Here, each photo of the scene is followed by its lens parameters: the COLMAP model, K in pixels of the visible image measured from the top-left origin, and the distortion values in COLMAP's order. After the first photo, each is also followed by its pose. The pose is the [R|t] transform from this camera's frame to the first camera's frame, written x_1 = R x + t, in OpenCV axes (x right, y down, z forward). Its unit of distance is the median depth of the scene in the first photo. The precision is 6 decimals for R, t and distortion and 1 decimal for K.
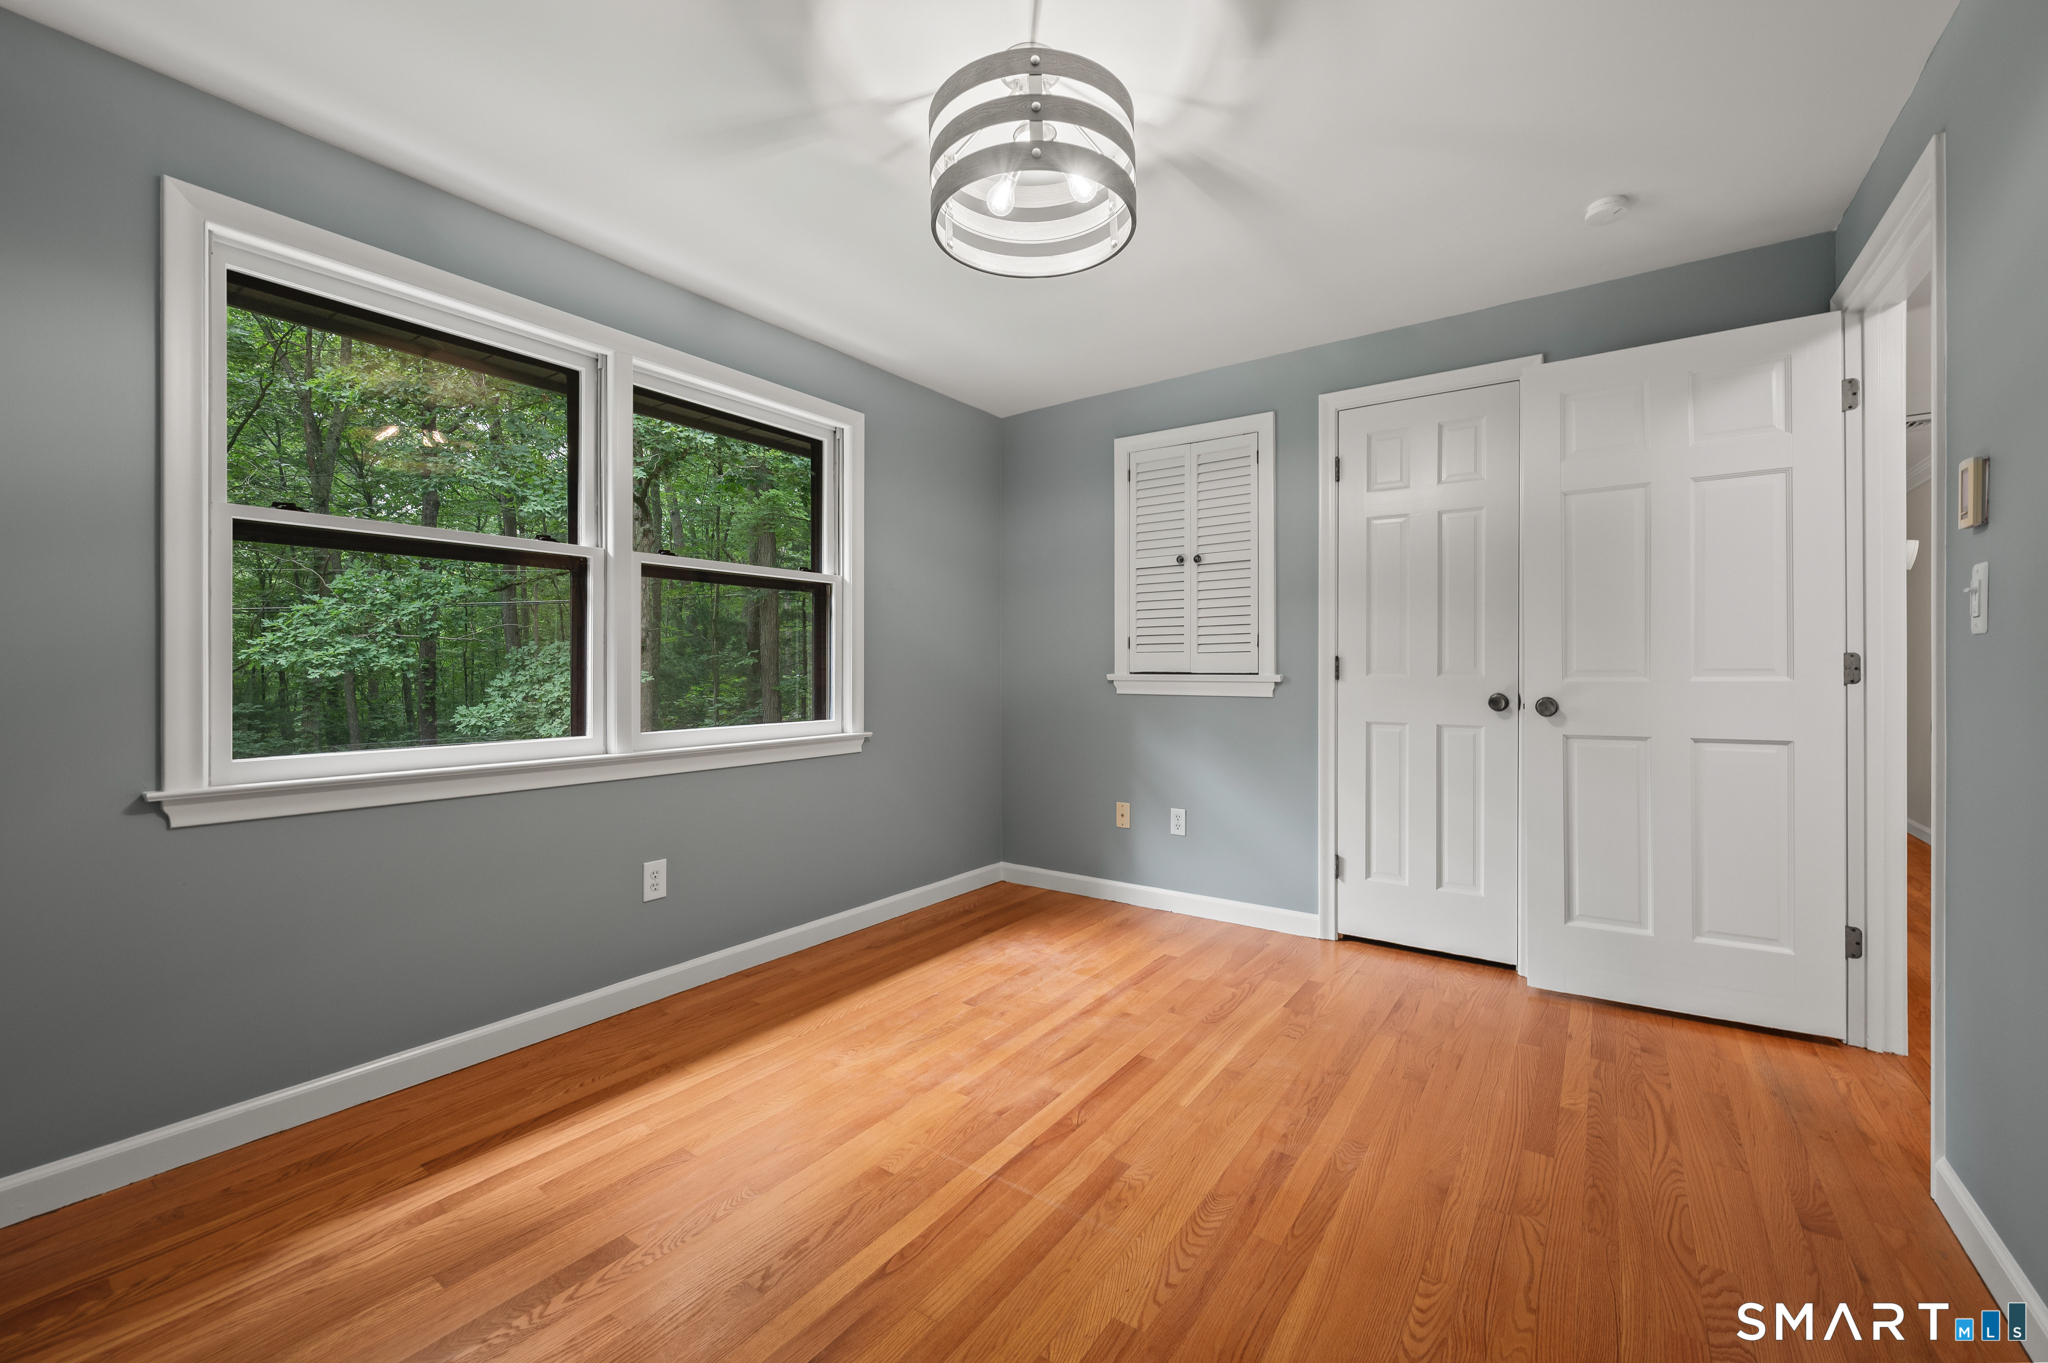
lens RADIAL K [[828.5, 0, 1036.2], [0, 828.5, 673.6], [0, 0, 1]] dist [0.000722, -0.000017]
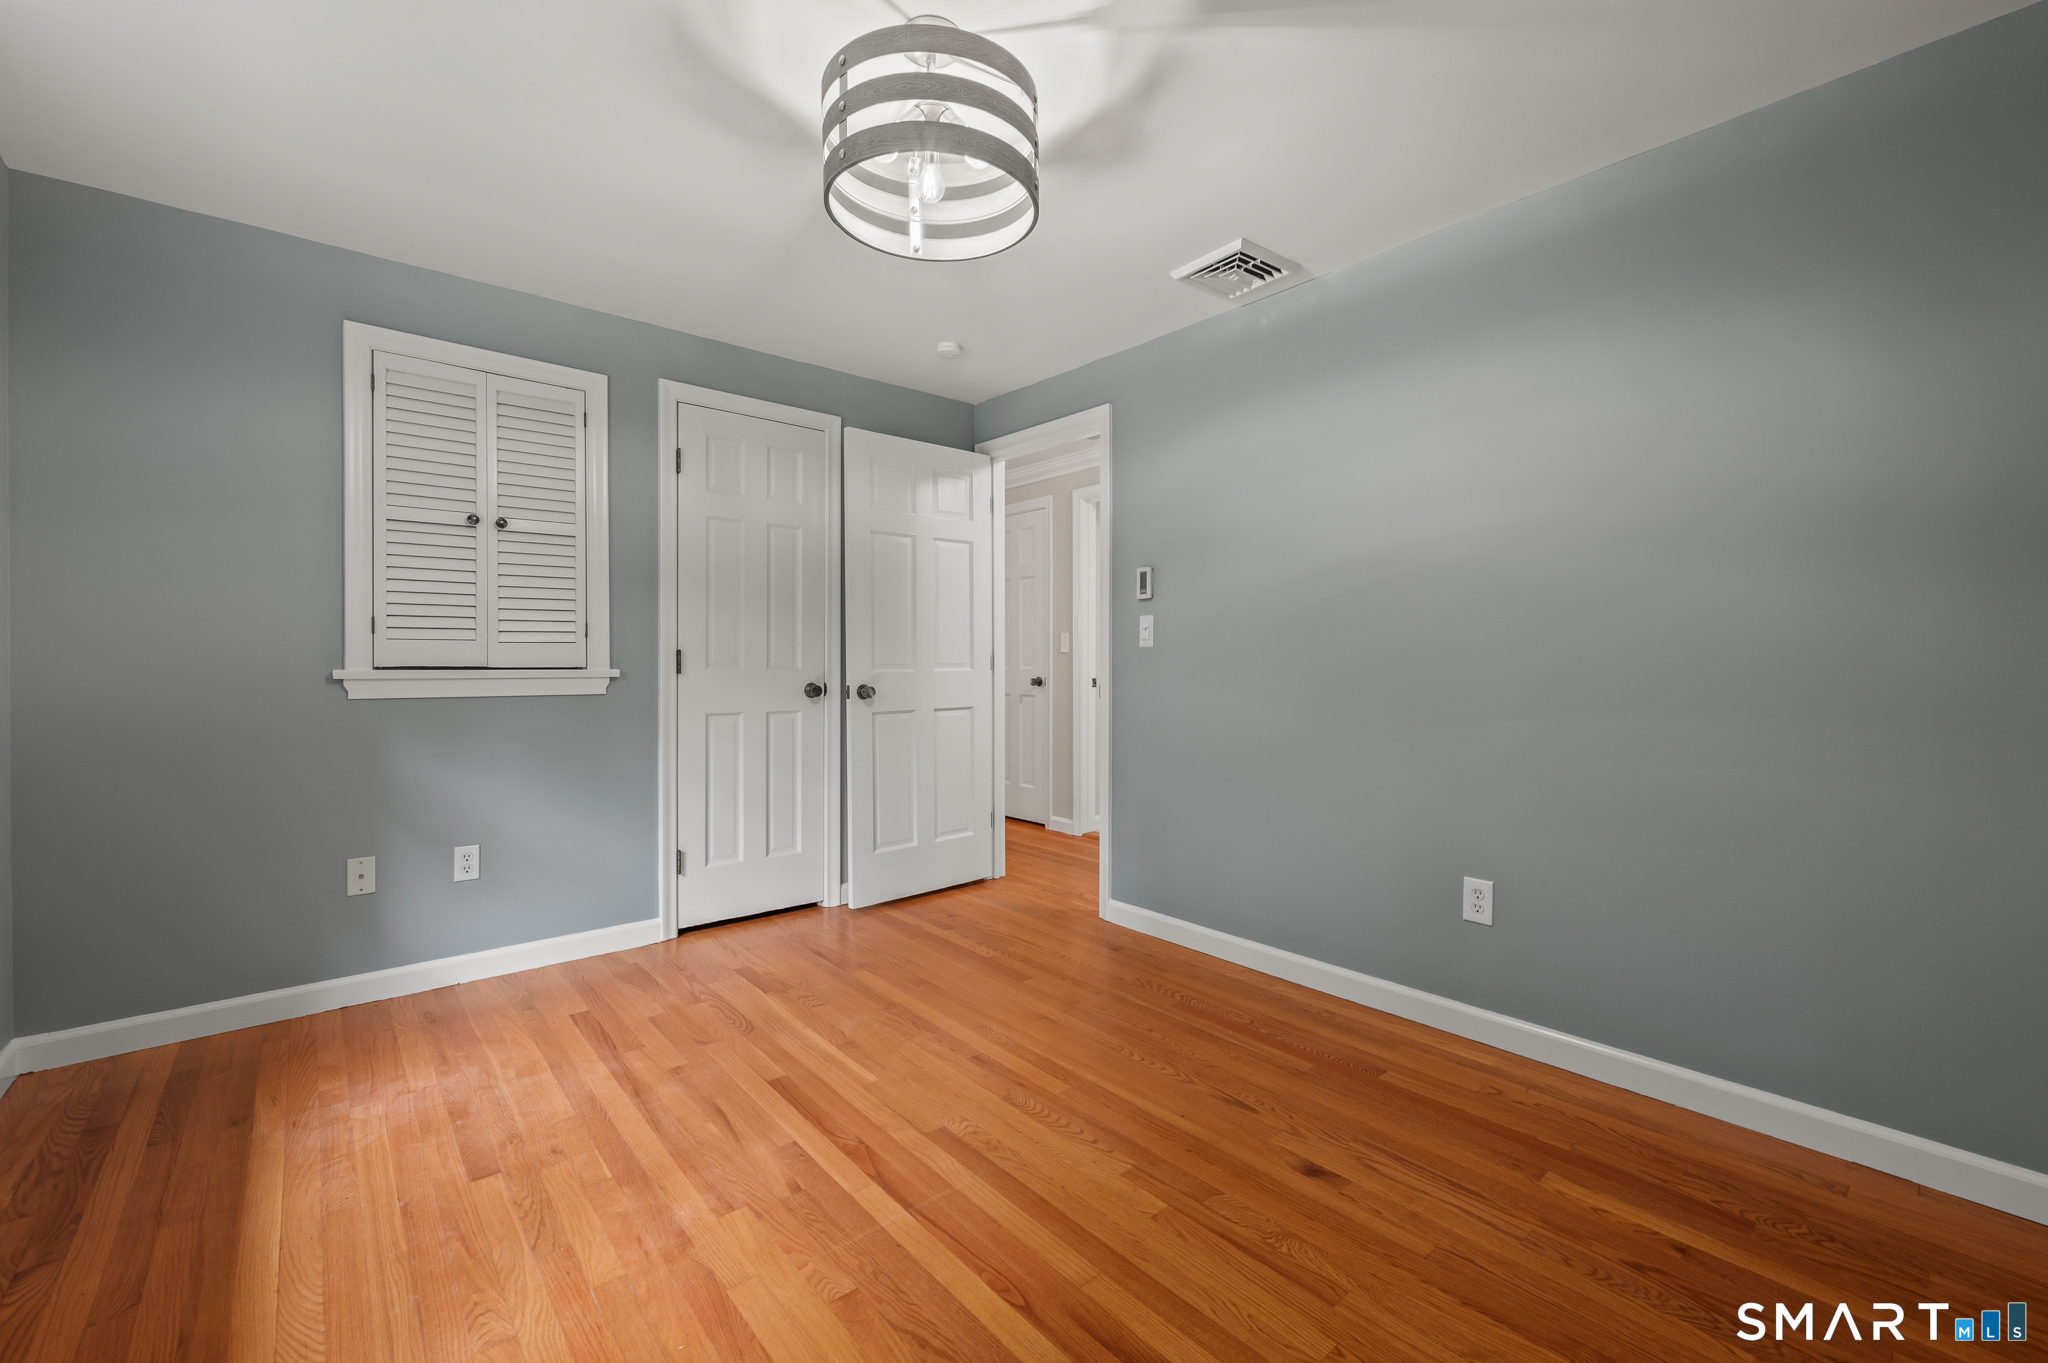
lens RADIAL K [[828.5, 0, 1036.2], [0, 828.5, 673.6], [0, 0, 1]] dist [0.000722, -0.000017]
pose [[0.250355, -0.012005, 0.968080, -0.564342], [0.003464, 0.999928, 0.011504, -0.003050], [-0.968148, 0.000473, 0.250378, 0.391599]]
